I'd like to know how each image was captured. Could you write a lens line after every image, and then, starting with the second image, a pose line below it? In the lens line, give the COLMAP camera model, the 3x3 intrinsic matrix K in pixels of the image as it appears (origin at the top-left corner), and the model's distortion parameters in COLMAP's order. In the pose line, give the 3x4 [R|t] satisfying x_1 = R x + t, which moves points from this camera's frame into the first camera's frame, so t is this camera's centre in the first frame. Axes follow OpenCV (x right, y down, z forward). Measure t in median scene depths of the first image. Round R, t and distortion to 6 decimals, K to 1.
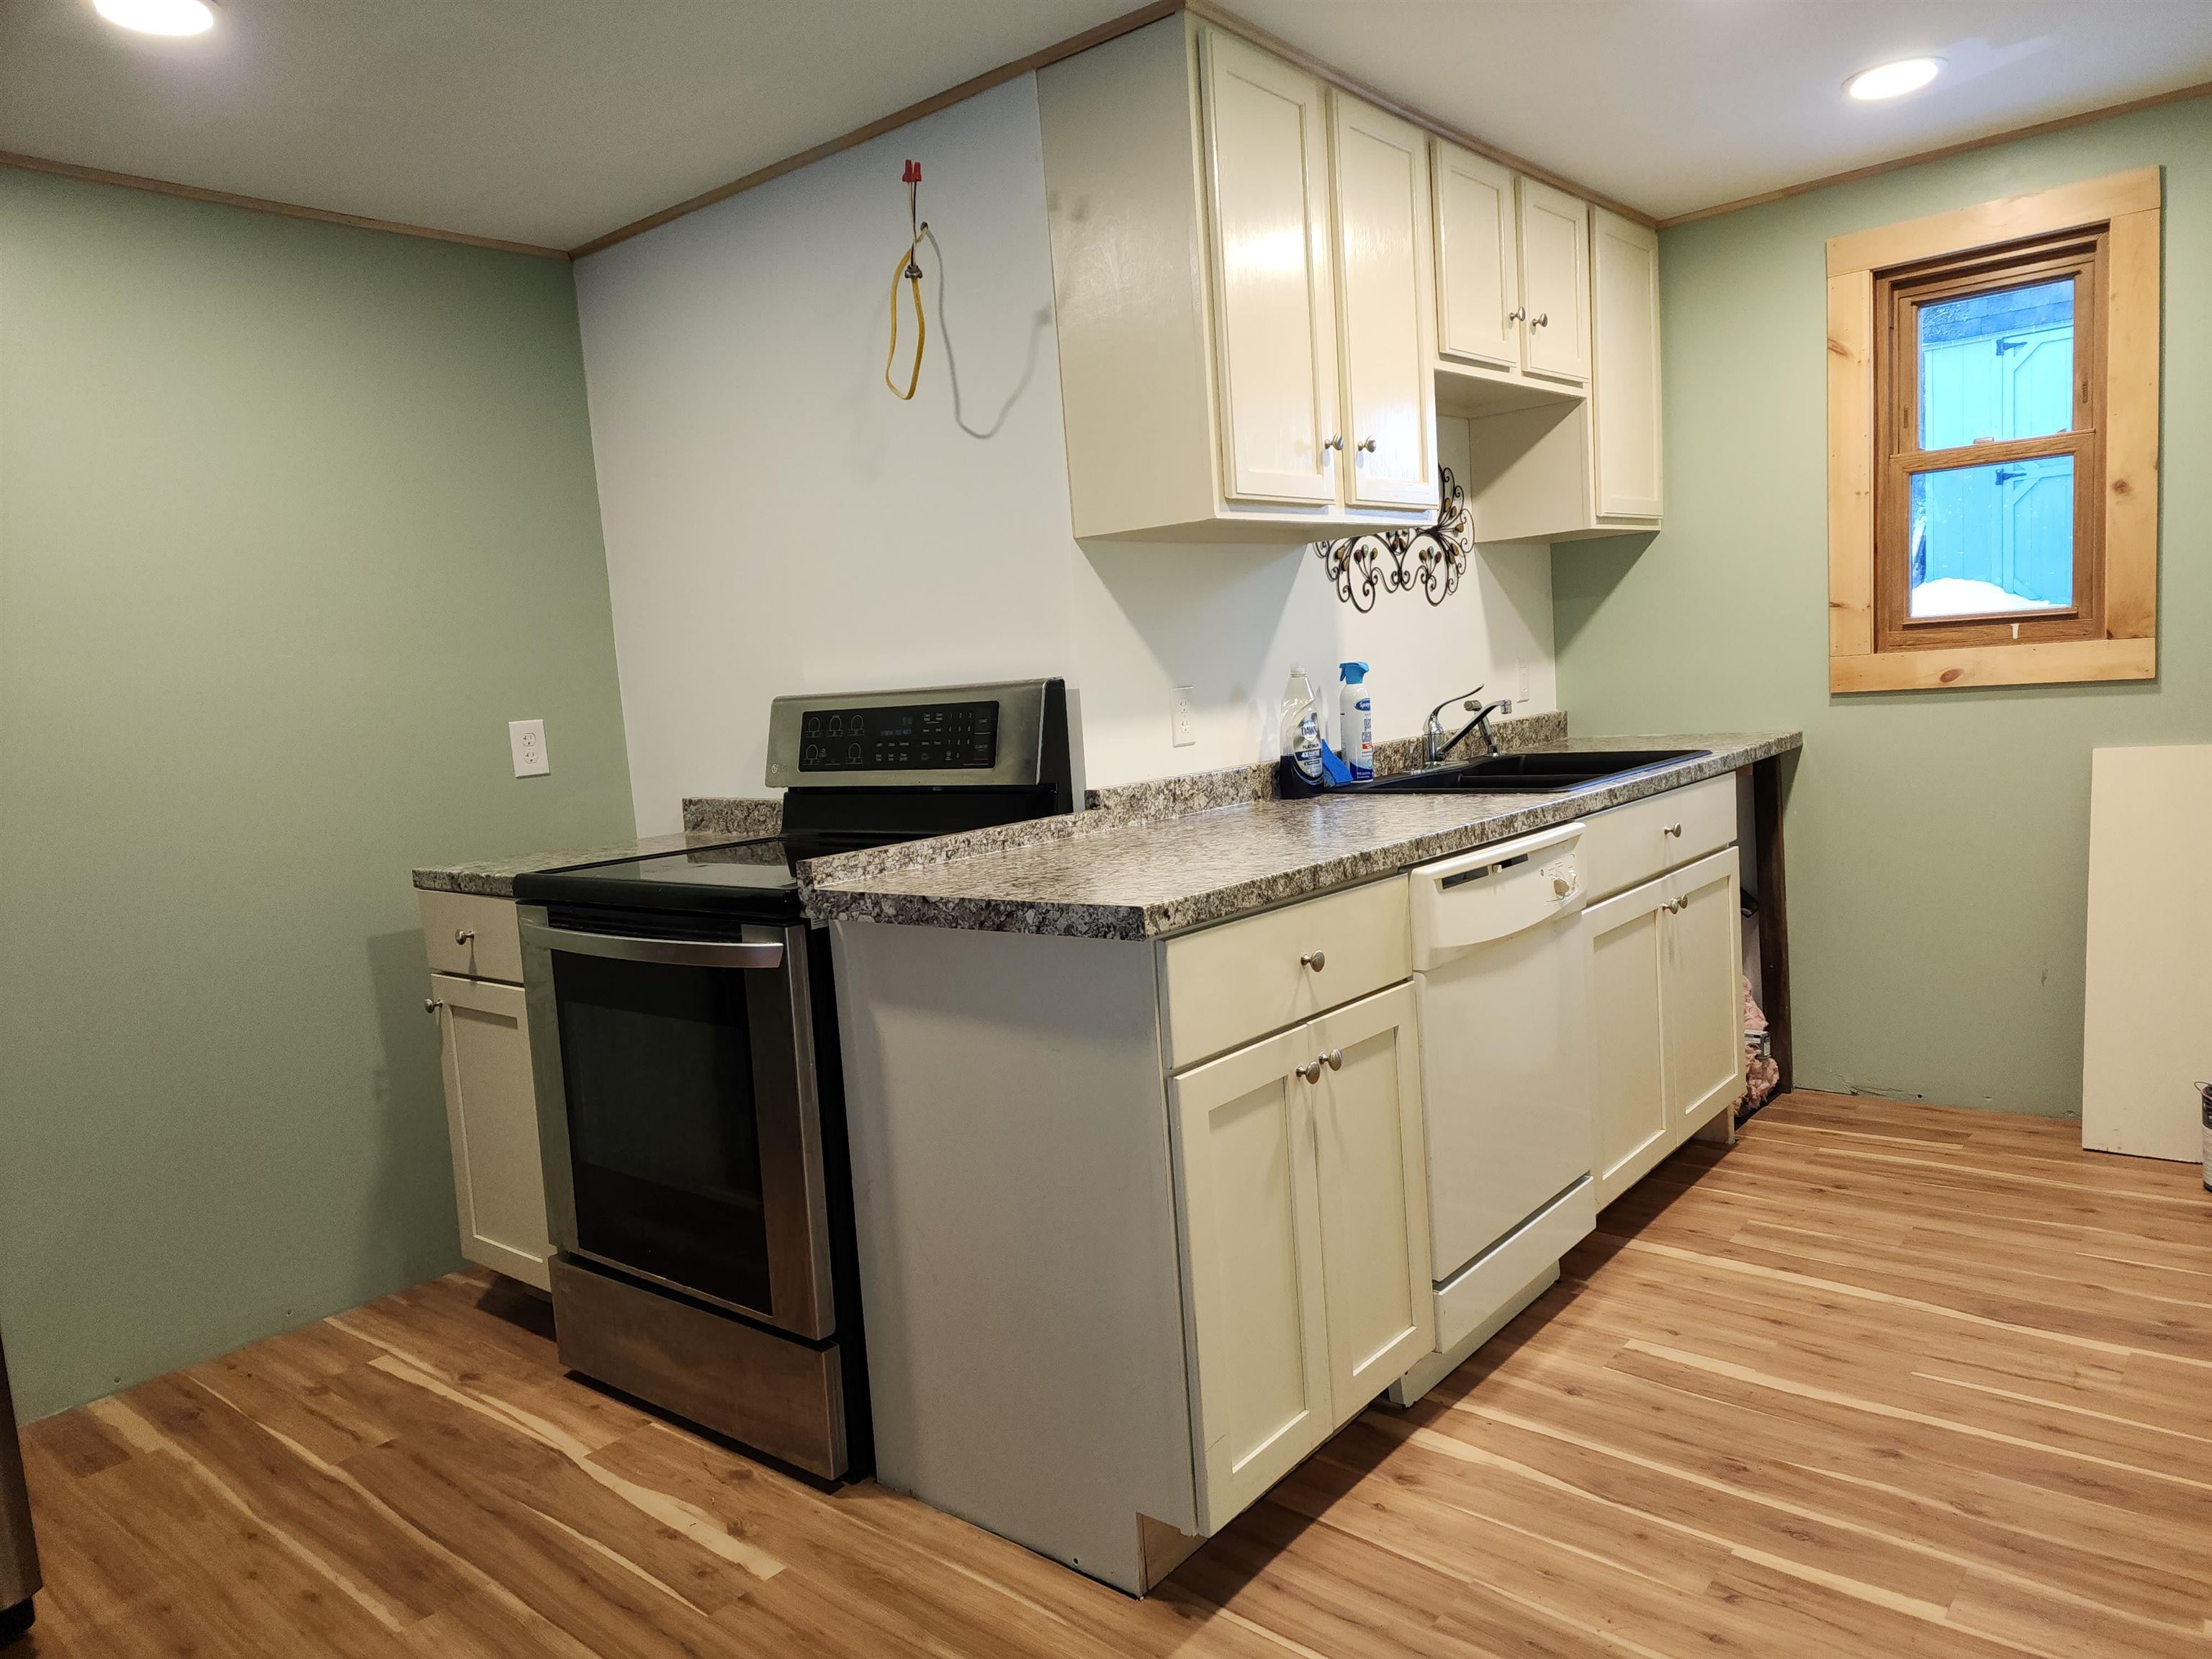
lens RADIAL K [[1498.3, 0, 1057.1], [0, 1498.3, 830.2], [0, 0, 1]] dist [0.023268, 0.000923]
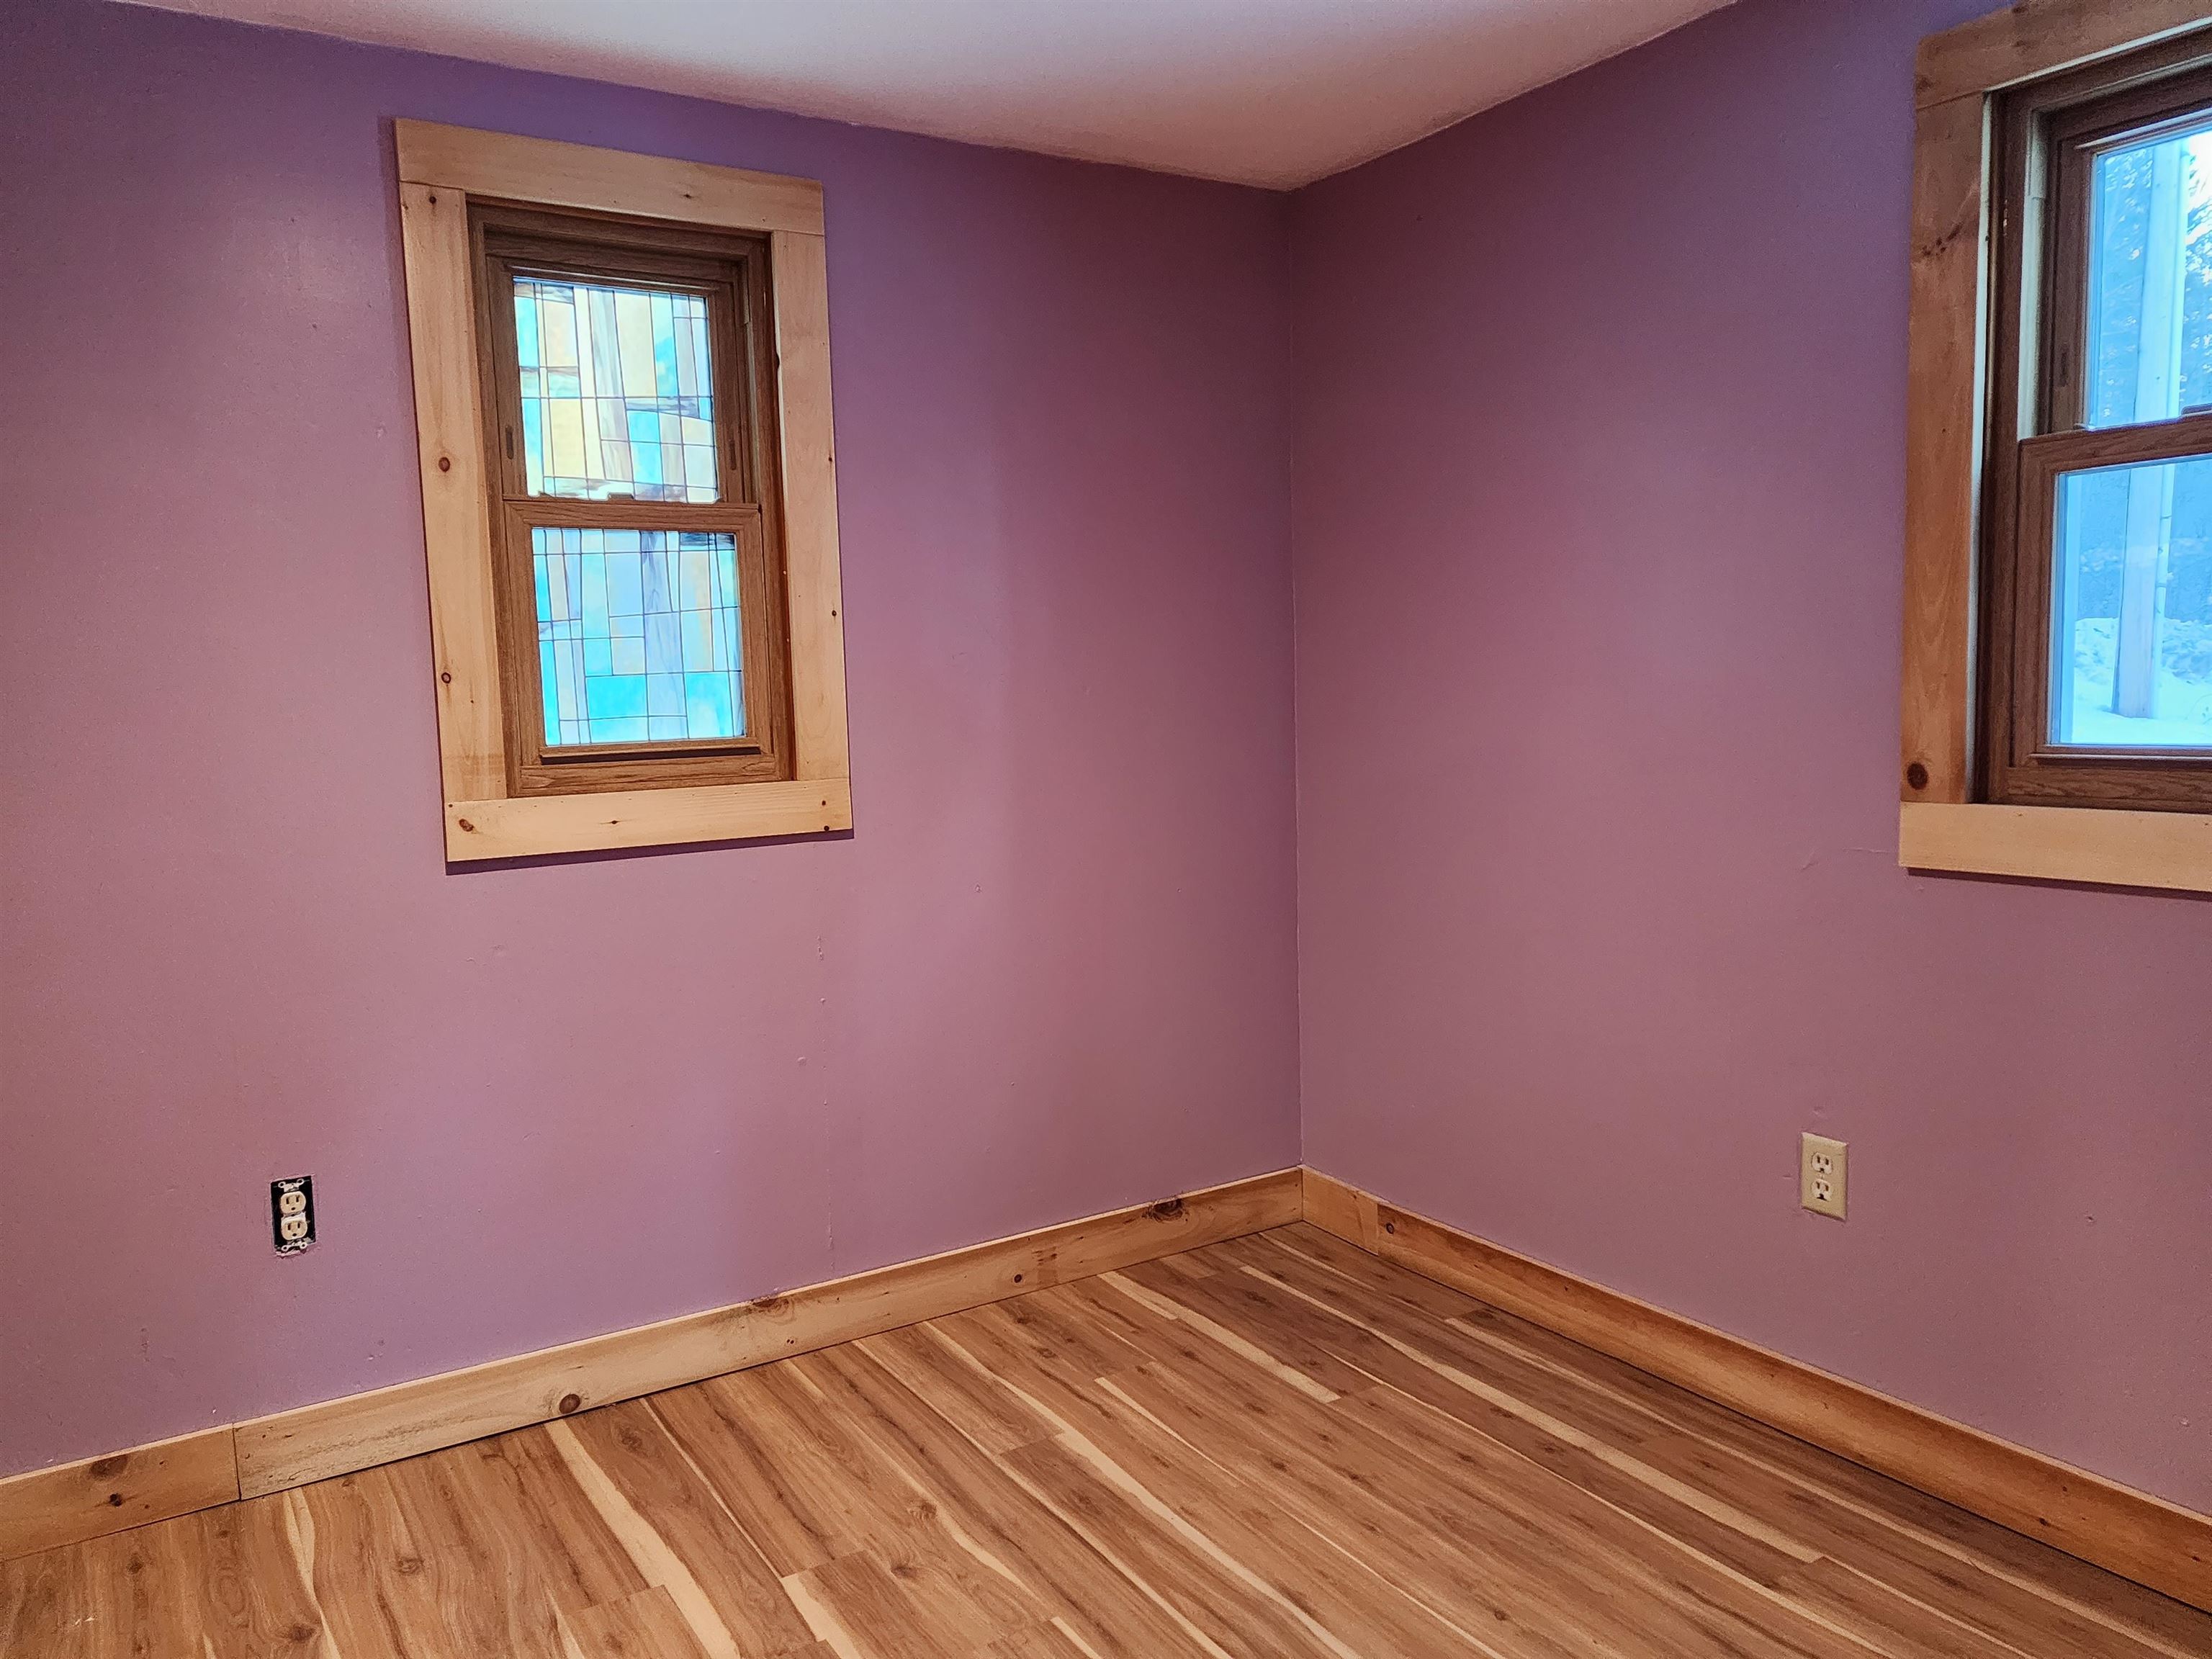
lens RADIAL K [[1582.8, 0, 1106.0], [0, 1582.8, 829.5], [0, 0, 1]] dist [0.010107, -0.001577]
pose [[0.298363, -0.025735, 0.954106, -0.016350], [0.112758, 0.993586, -0.008461, -0.079860], [-0.947769, 0.110108, 0.299351, 0.634190]]
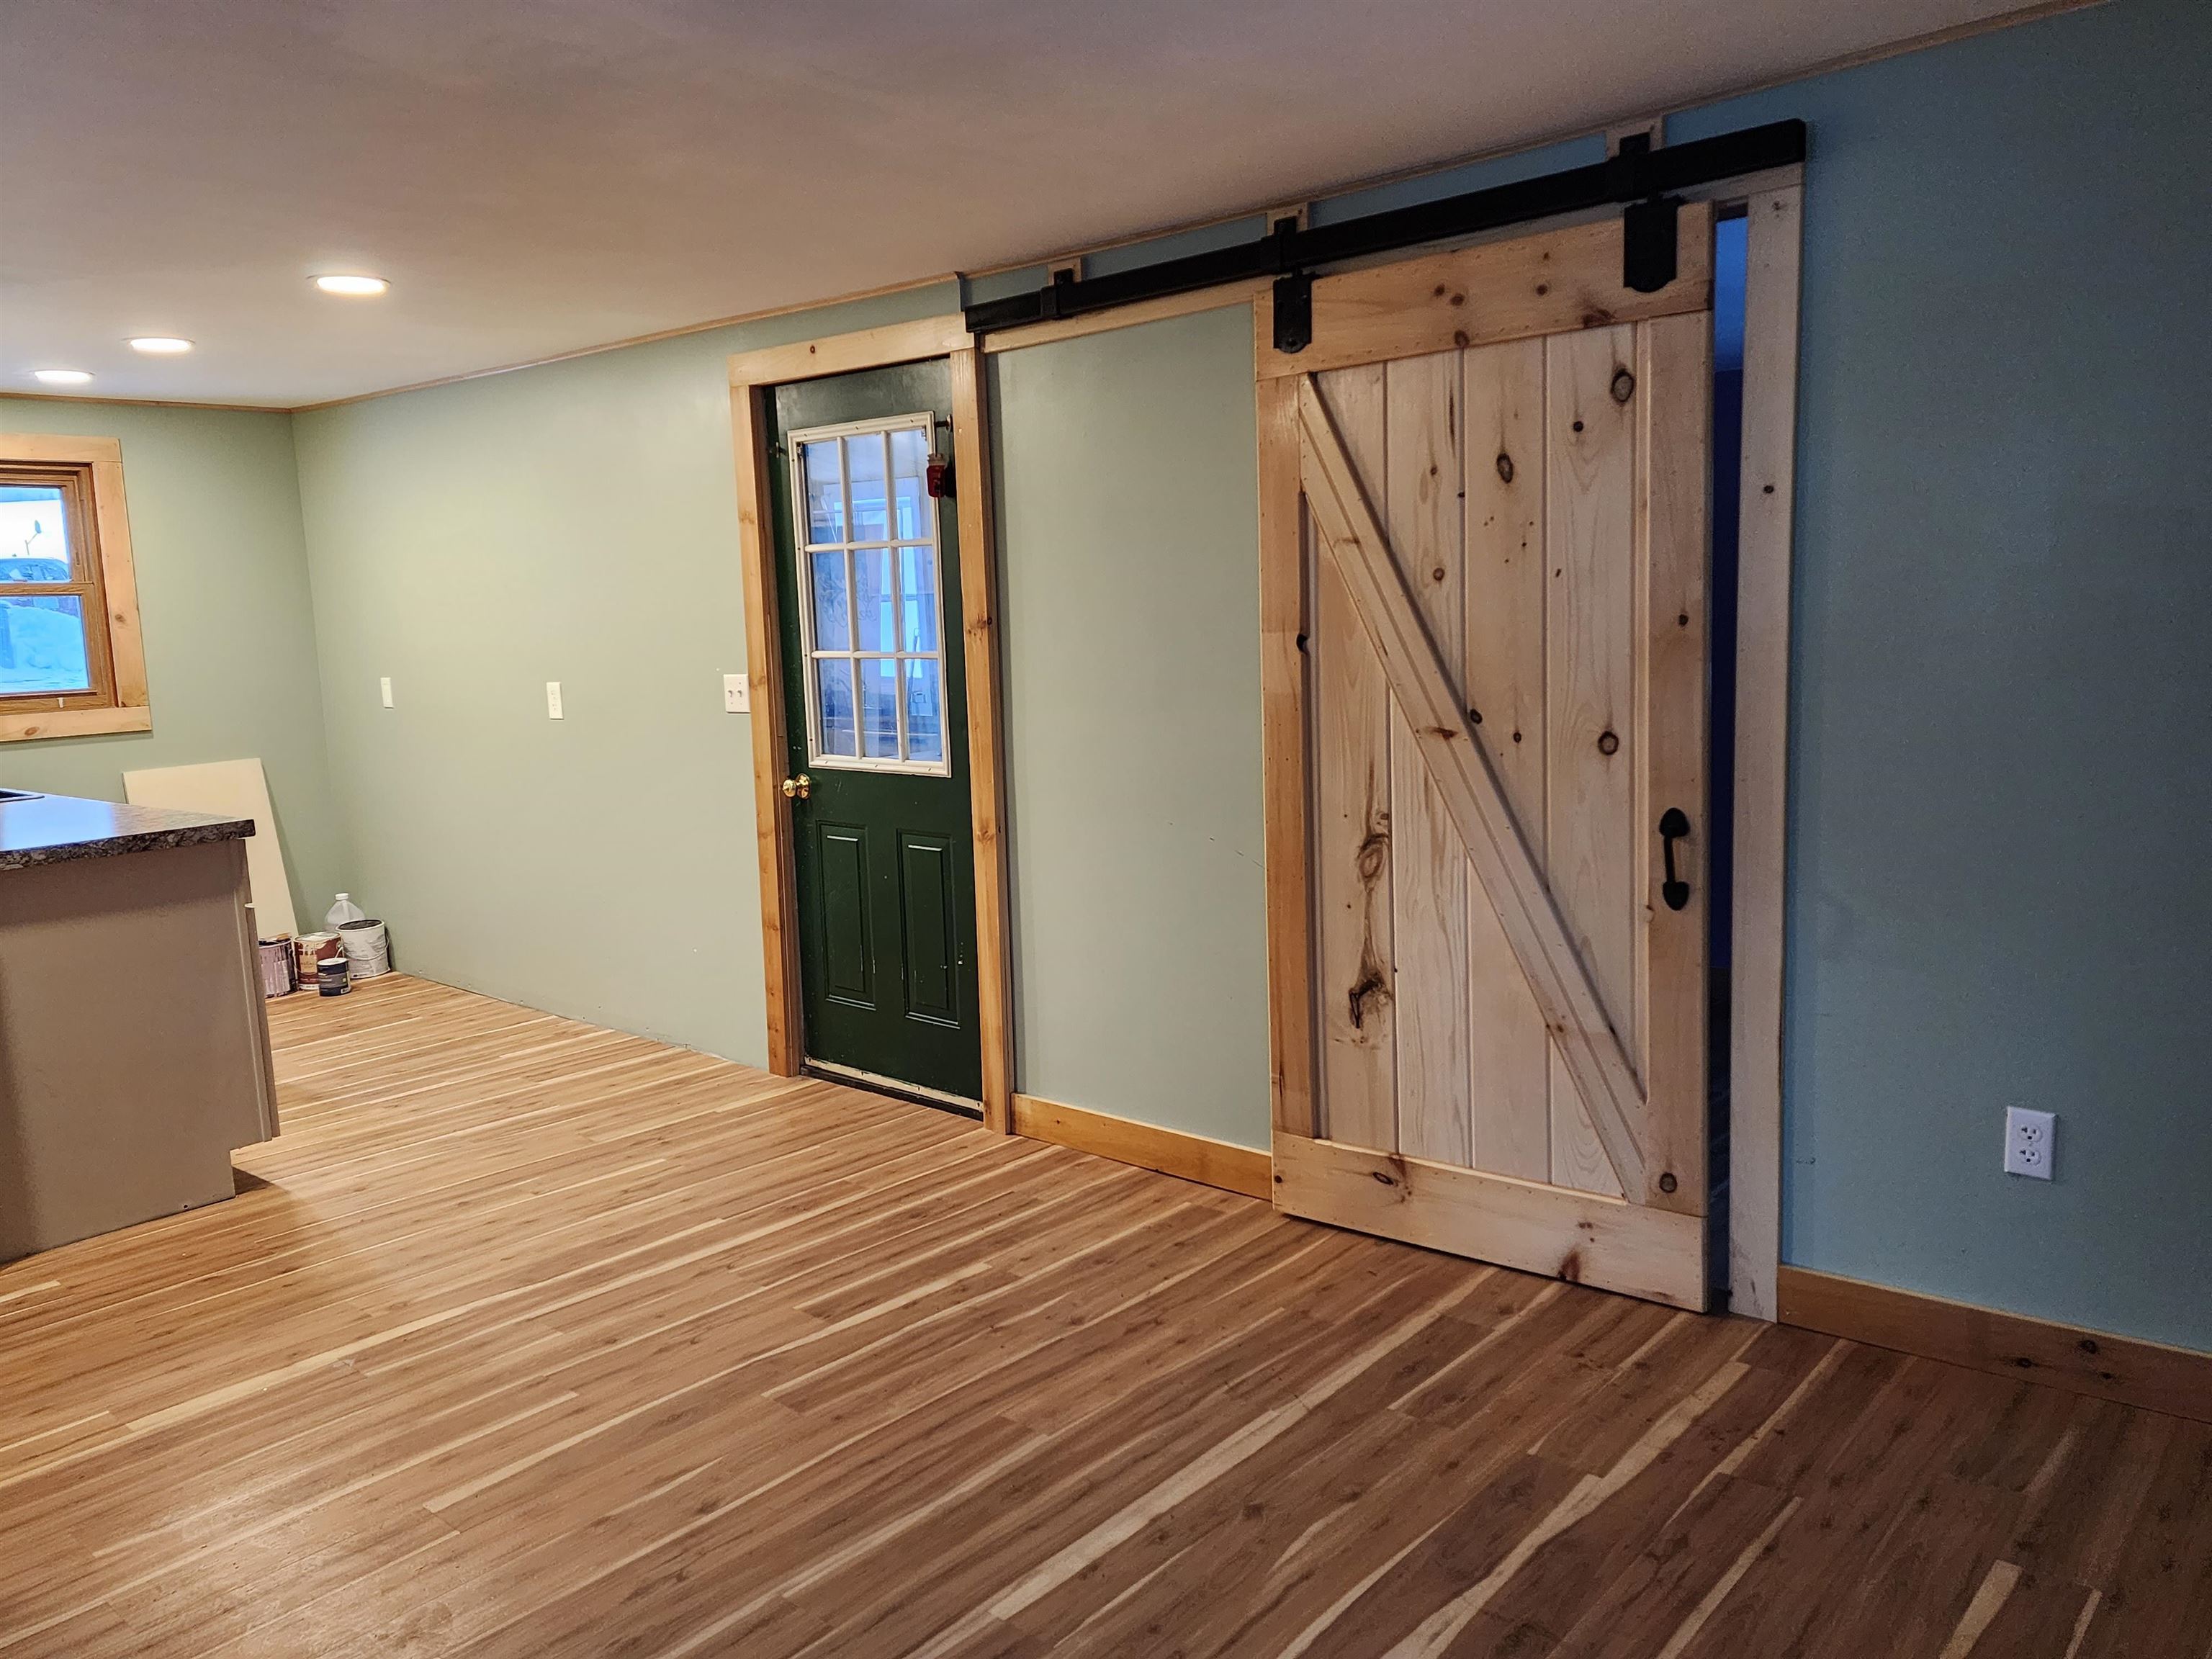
lens RADIAL K [[1582.8, 0, 1106.0], [0, 1582.8, 829.5], [0, 0, 1]] dist [0.010107, -0.001577]
pose [[0.022409, -0.074209, 0.996991, -1.073304], [0.141779, 0.987398, 0.070308, 0.039459], [-0.989645, 0.139776, 0.032648, -0.120618]]
